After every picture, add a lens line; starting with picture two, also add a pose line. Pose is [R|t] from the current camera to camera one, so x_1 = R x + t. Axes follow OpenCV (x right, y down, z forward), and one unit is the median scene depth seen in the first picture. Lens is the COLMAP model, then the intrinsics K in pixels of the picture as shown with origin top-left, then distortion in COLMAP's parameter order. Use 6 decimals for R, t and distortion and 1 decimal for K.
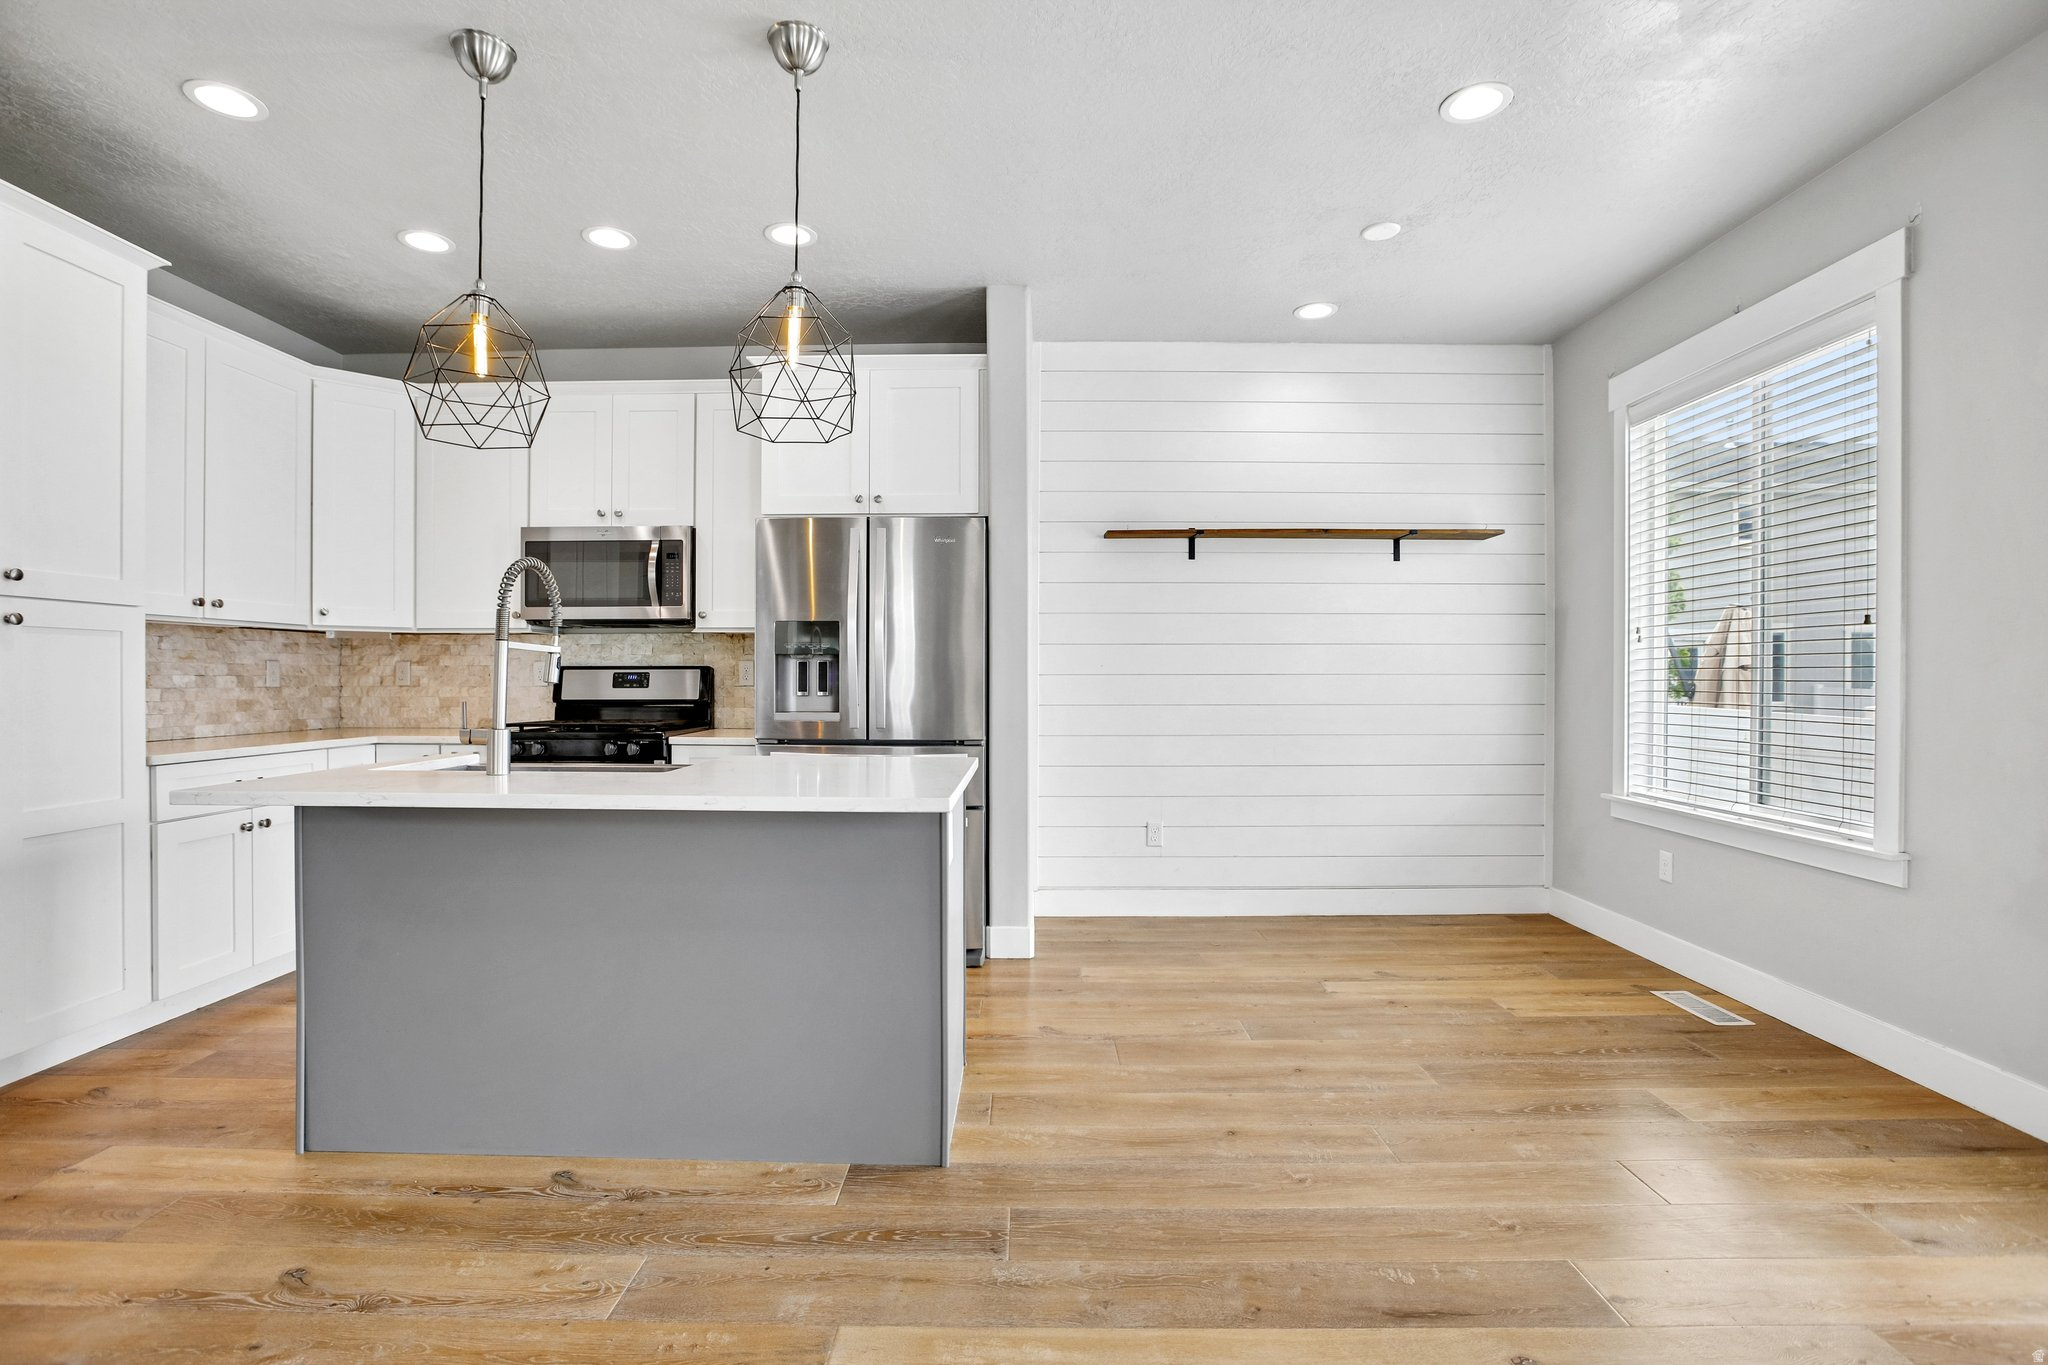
lens RADIAL K [[966.1, 0, 1035.4], [0, 966.1, 677.7], [0, 0, 1]] dist [-0.037254, 0.000585]
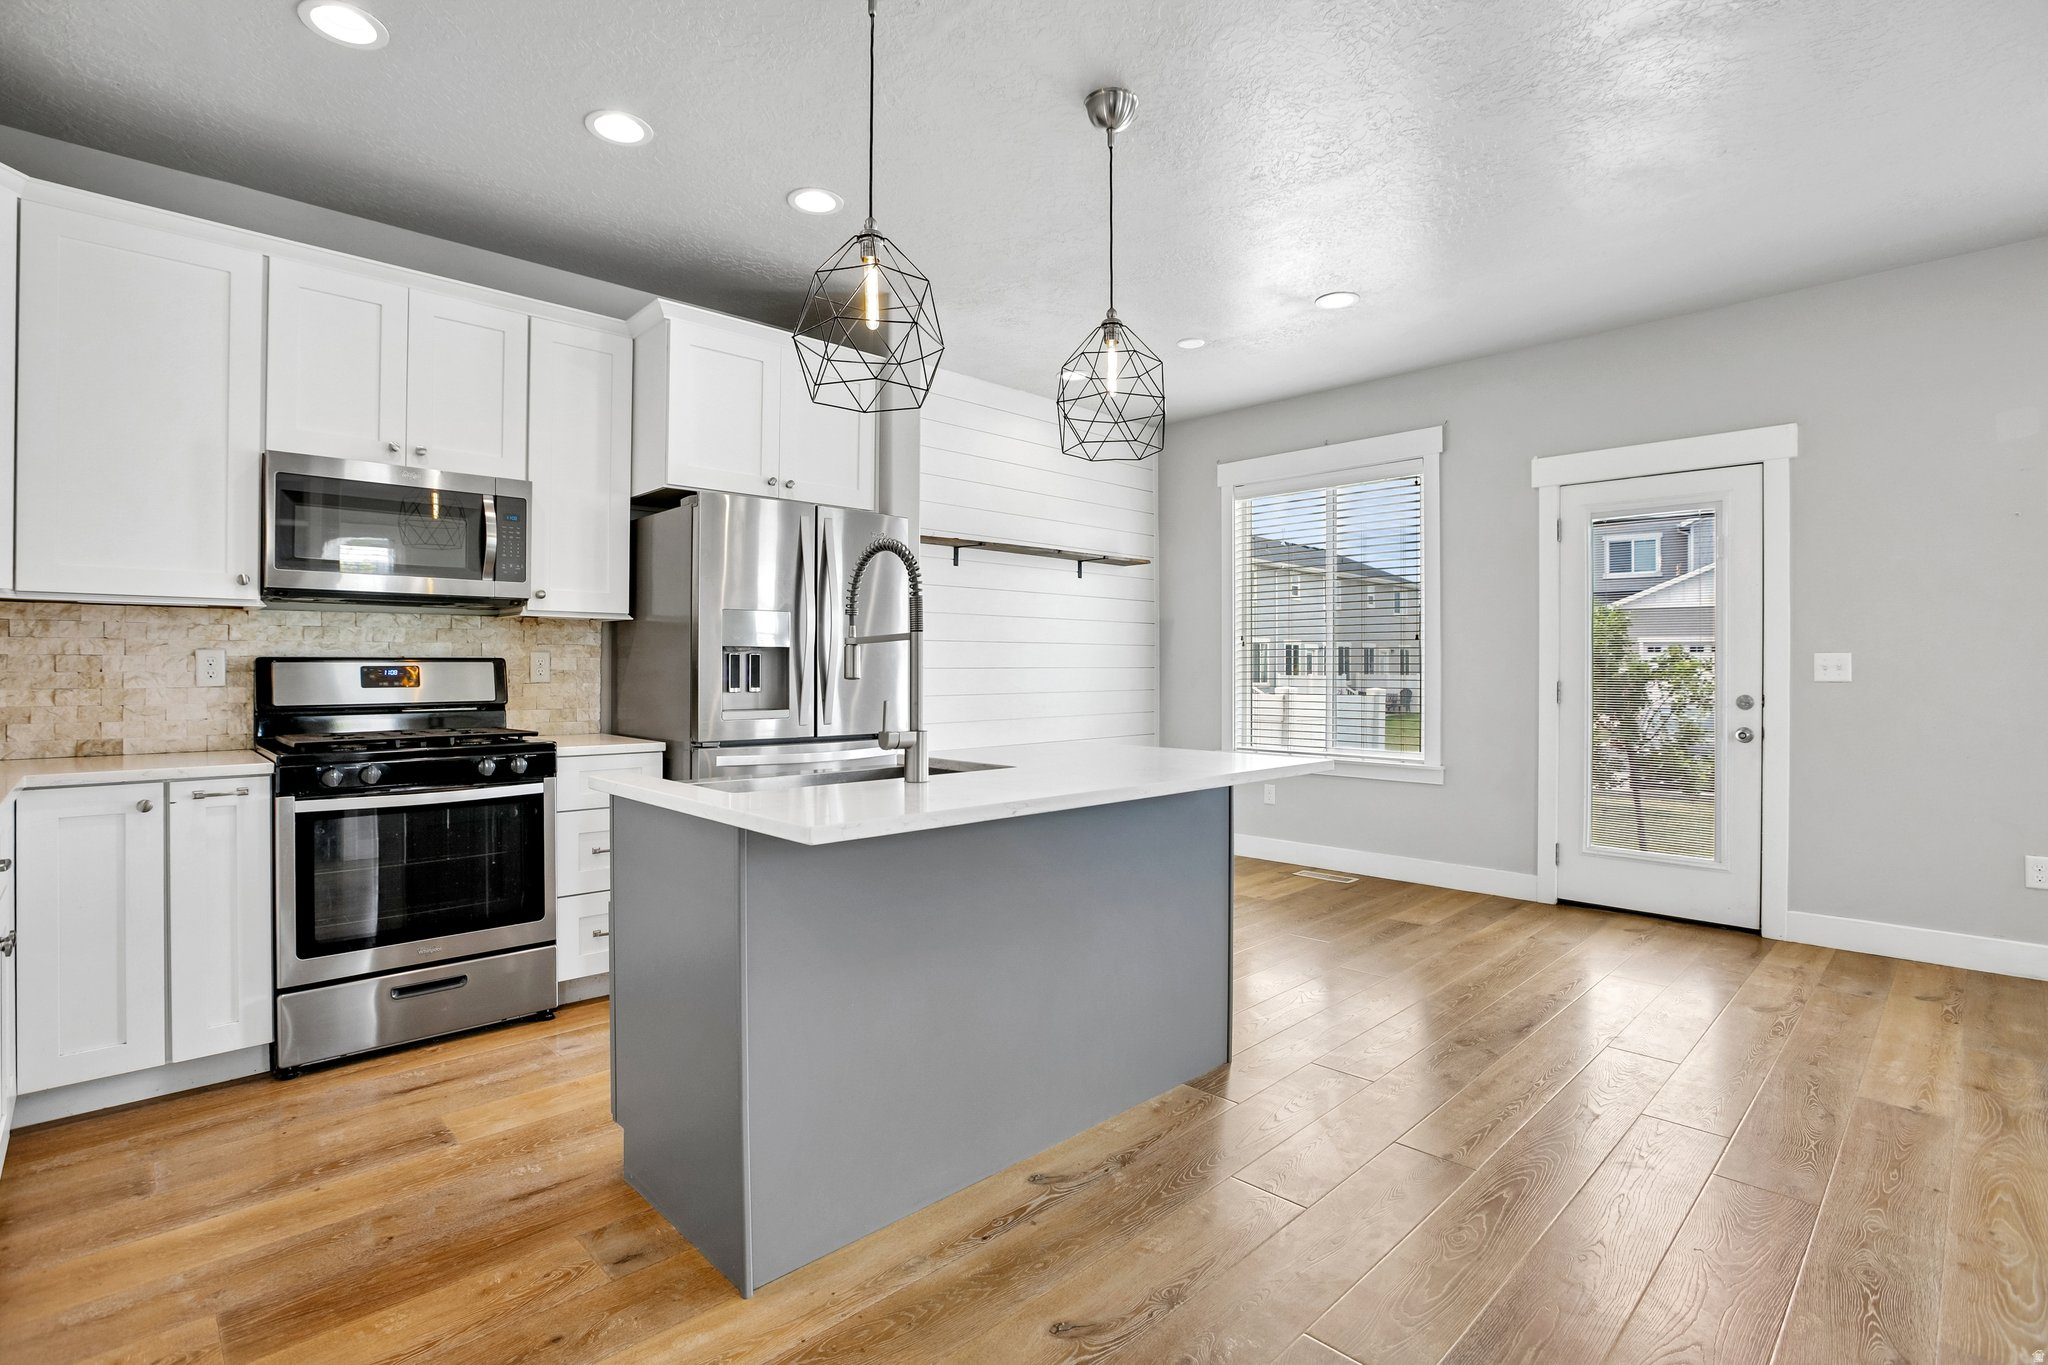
lens RADIAL K [[963.2, 0, 1028.2], [0, 963.2, 655.9], [0, 0, 1]] dist [-0.063747, 0.000416]
pose [[0.705882, 0.006183, 0.708302, -0.612466], [0.003626, 0.999917, -0.012341, -0.002669], [-0.708320, 0.011280, 0.705801, 0.158361]]
